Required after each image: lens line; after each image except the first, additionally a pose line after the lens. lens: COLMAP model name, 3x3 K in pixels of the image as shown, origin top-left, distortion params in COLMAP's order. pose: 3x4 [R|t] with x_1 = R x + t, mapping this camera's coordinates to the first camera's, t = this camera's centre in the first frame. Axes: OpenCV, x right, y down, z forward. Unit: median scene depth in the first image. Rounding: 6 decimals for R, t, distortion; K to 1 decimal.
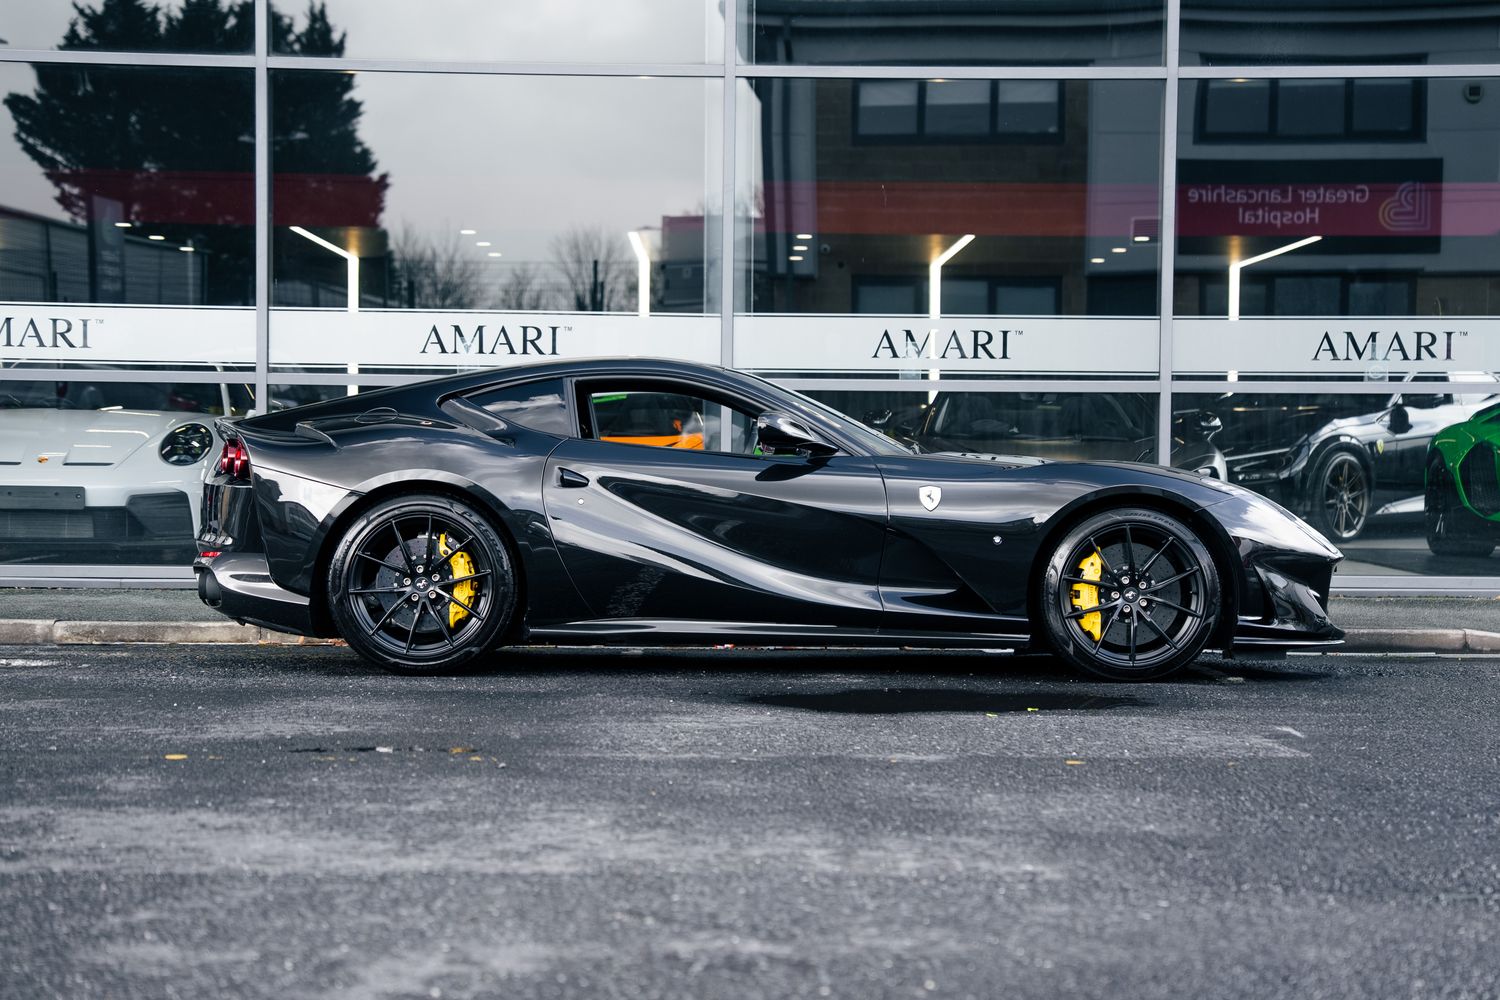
lens RADIAL K [[2848.9, 0, 750.0], [0, 2848.9, 500.0], [0, 0, 1]] dist [0.261738, 0.245523]
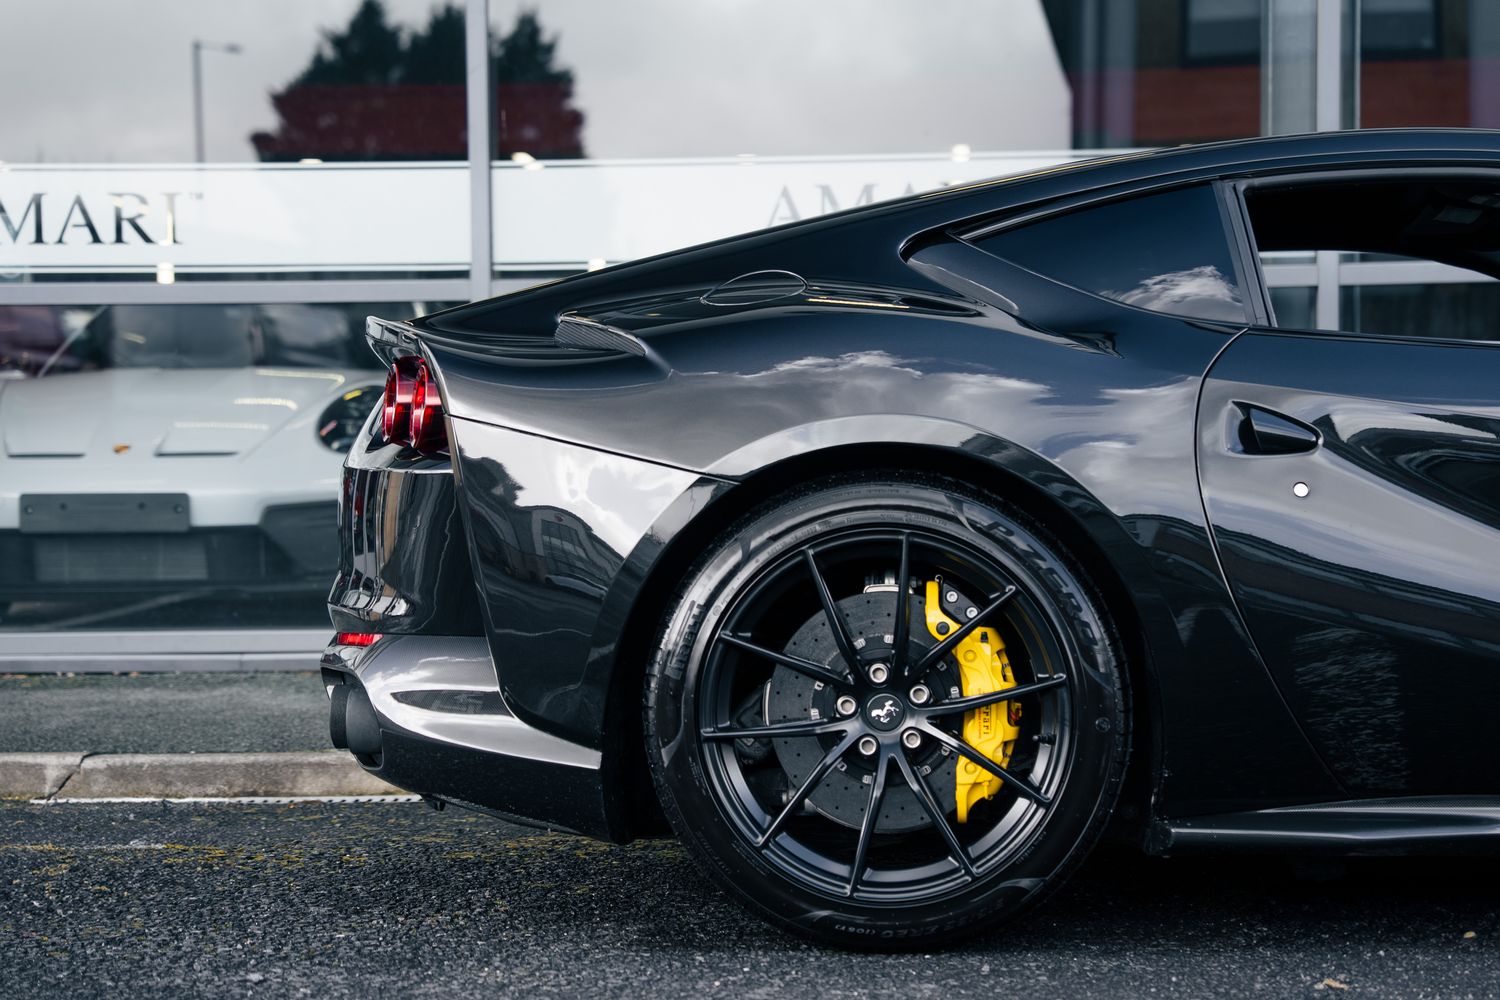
lens RADIAL K [[2926.4, 0, 750.0], [0, 2926.4, 500.0], [0, 0, 1]] dist [0.248743, 0.287385]
pose [[0.996536, -0.020111, -0.080689, -0.099937], [0.019935, 0.999797, -0.002985, 0.001510], [0.080733, 0.001366, 0.996735, 0.600261]]
